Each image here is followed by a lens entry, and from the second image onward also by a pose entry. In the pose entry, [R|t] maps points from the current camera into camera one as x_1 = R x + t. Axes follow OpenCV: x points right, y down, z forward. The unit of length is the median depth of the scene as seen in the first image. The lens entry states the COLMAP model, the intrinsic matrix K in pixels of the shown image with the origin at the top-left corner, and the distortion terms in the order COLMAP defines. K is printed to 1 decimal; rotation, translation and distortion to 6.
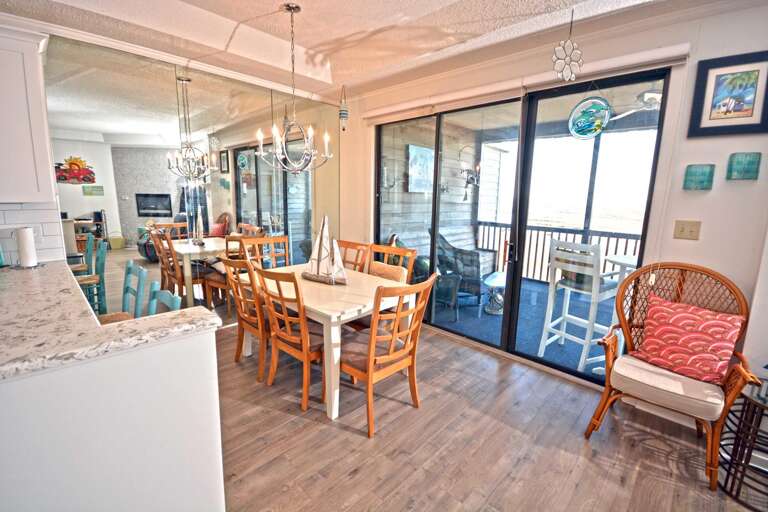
lens RADIAL K [[336.6, 0, 379.7], [0, 336.6, 254.1], [0, 0, 1]] dist [-0.016937, -0.000588]
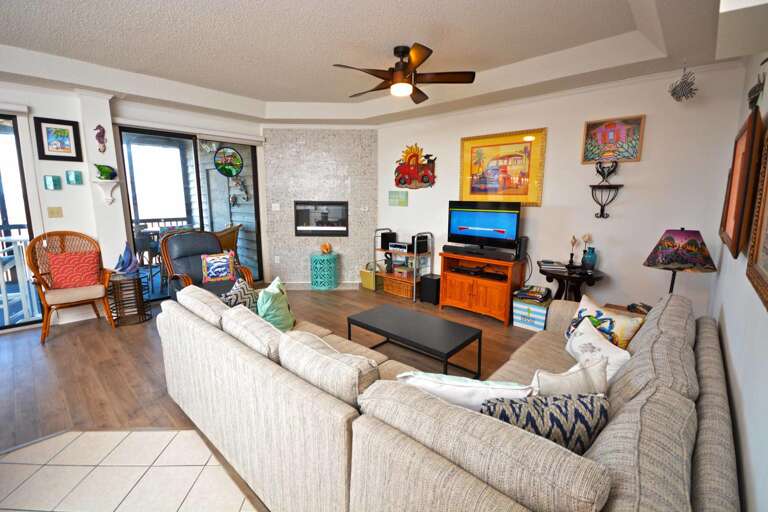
lens RADIAL K [[336.6, 0, 379.7], [0, 336.6, 254.1], [0, 0, 1]] dist [-0.016937, -0.000588]
pose [[-0.024200, -0.189931, 0.981499, -0.666766], [0.157562, 0.968791, 0.191357, 0.058393], [-0.987212, 0.159278, 0.006481, -0.511515]]
